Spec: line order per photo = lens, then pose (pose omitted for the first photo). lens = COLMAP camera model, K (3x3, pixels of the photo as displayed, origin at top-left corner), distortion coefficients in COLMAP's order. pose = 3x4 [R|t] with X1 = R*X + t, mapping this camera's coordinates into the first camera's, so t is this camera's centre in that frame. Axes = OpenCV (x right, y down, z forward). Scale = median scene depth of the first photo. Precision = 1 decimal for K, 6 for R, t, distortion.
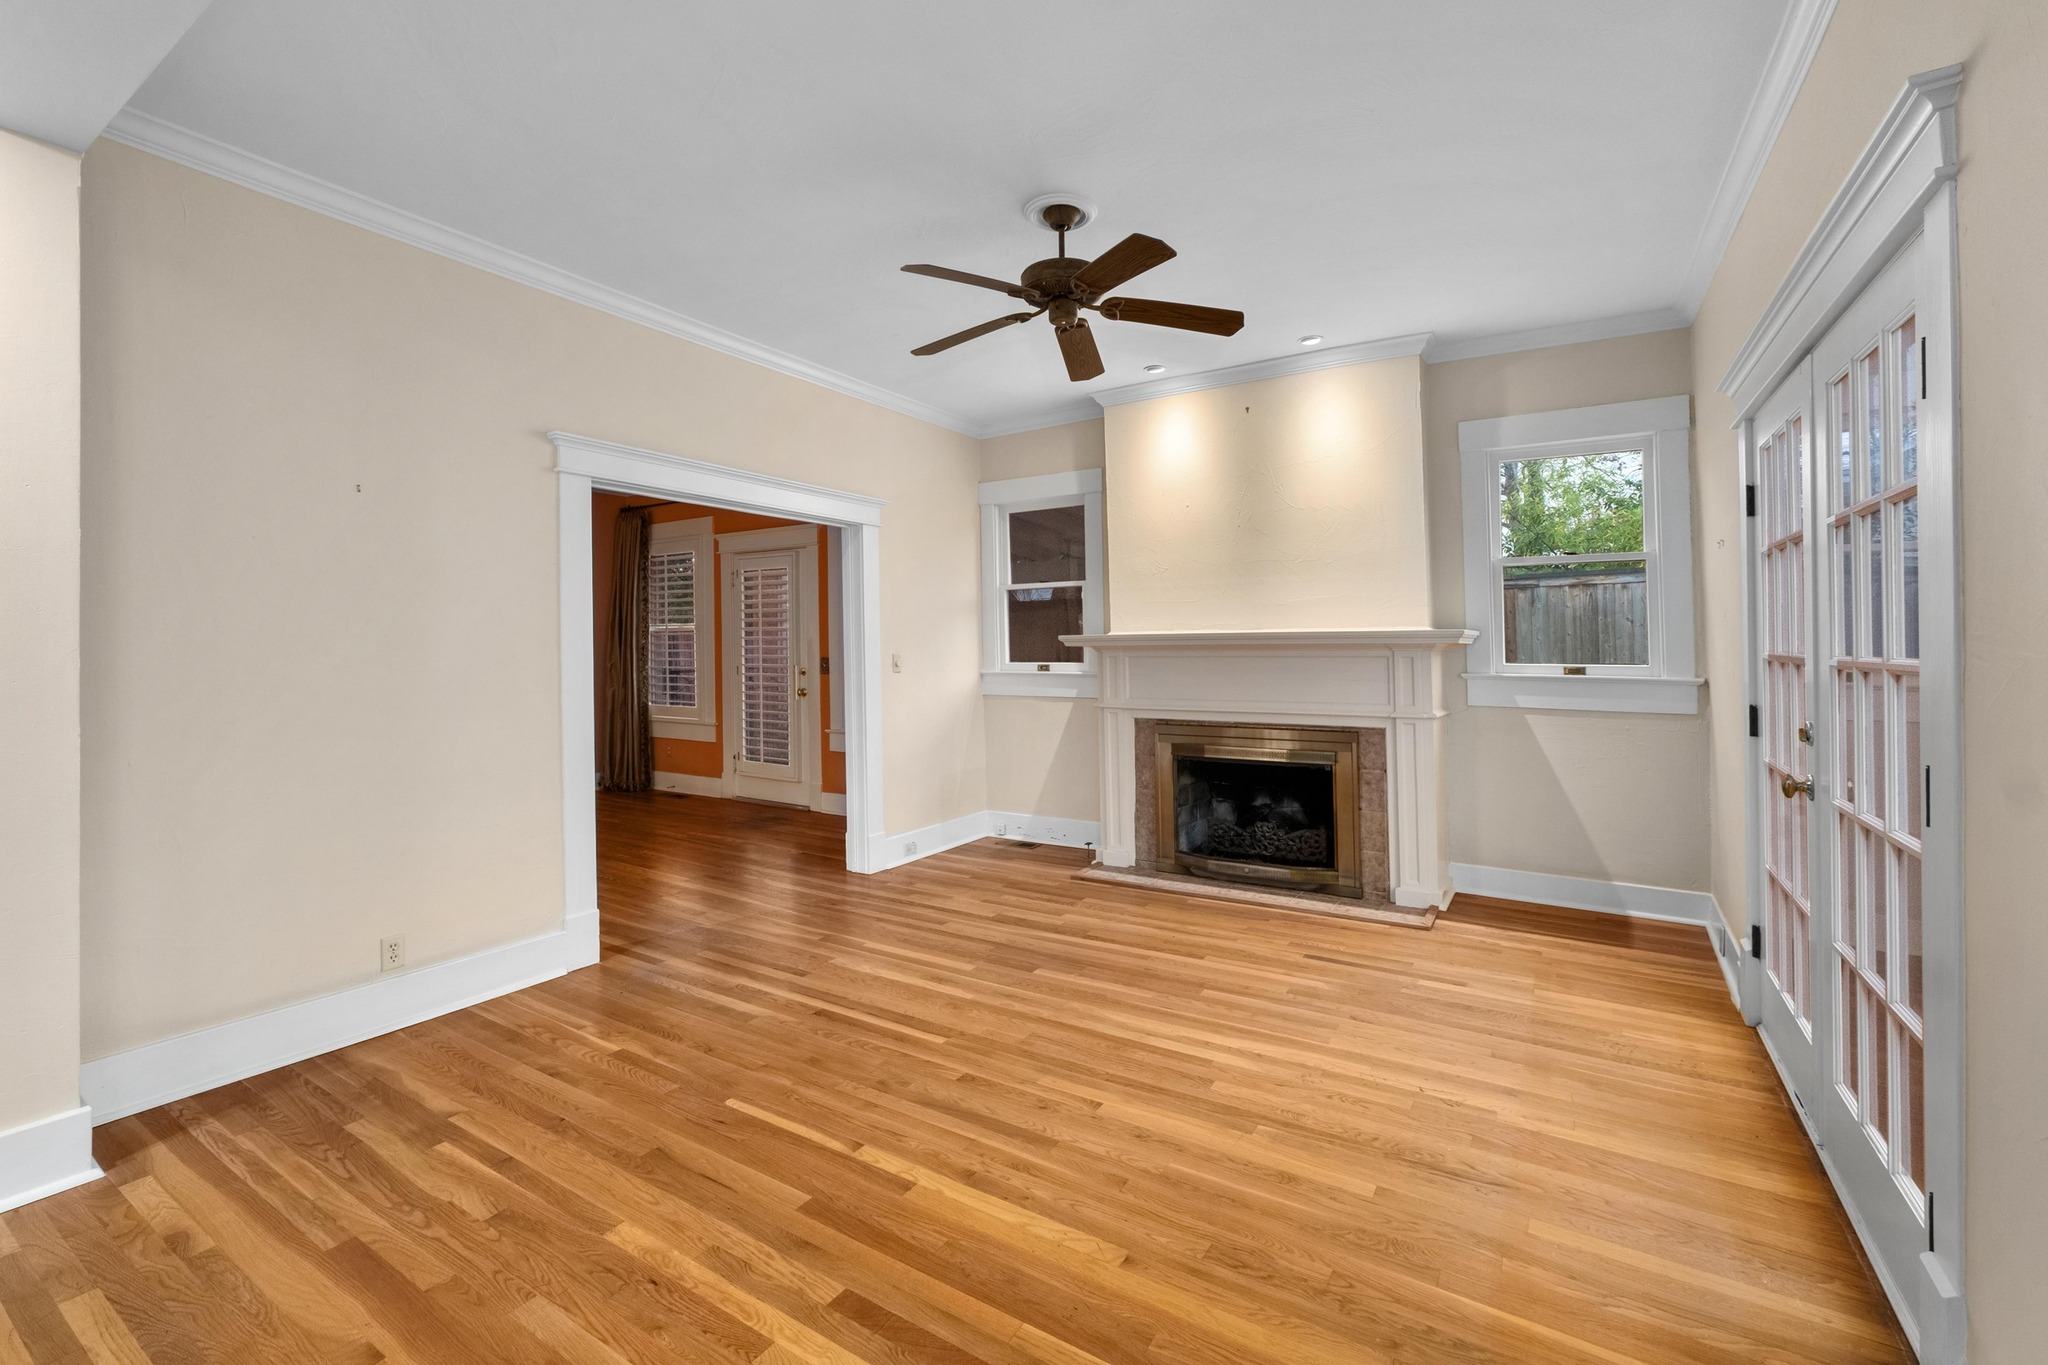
lens RADIAL K [[866.0, 0, 1032.3], [0, 866.0, 638.3], [0, 0, 1]] dist [-0.007164, 0.001372]
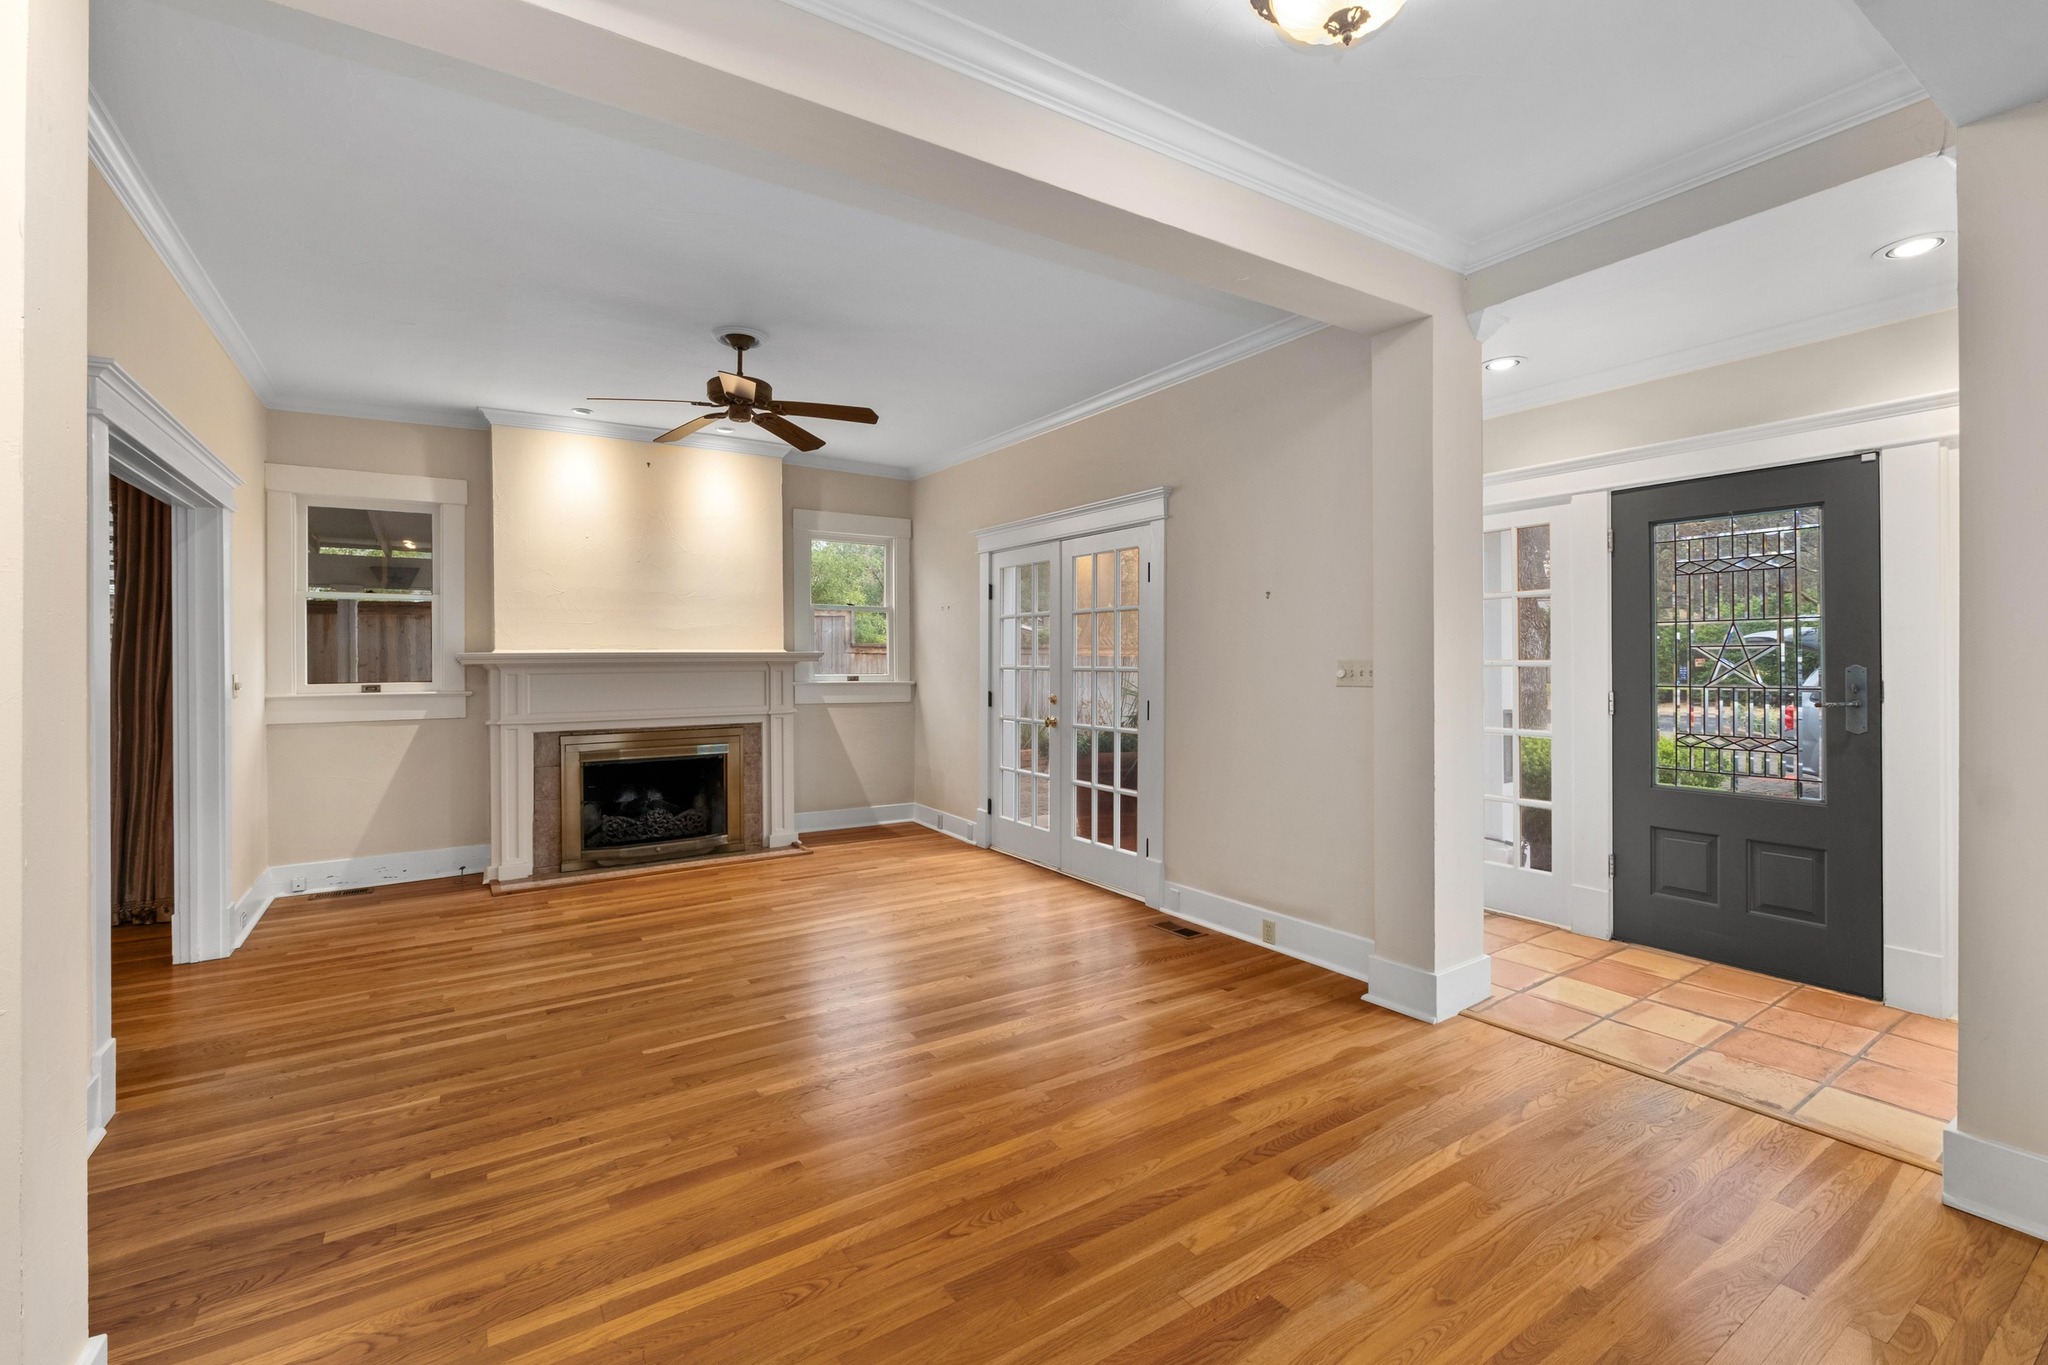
lens RADIAL K [[885.4, 0, 1024.0], [0, 885.4, 655.3], [0, 0, 1]] dist [-0.003351, 0.000273]
pose [[0.421187, 0.008304, 0.906936, -0.728894], [-0.007118, 0.999958, -0.005850, 0.000405], [-0.906946, -0.003992, 0.421228, 0.018083]]
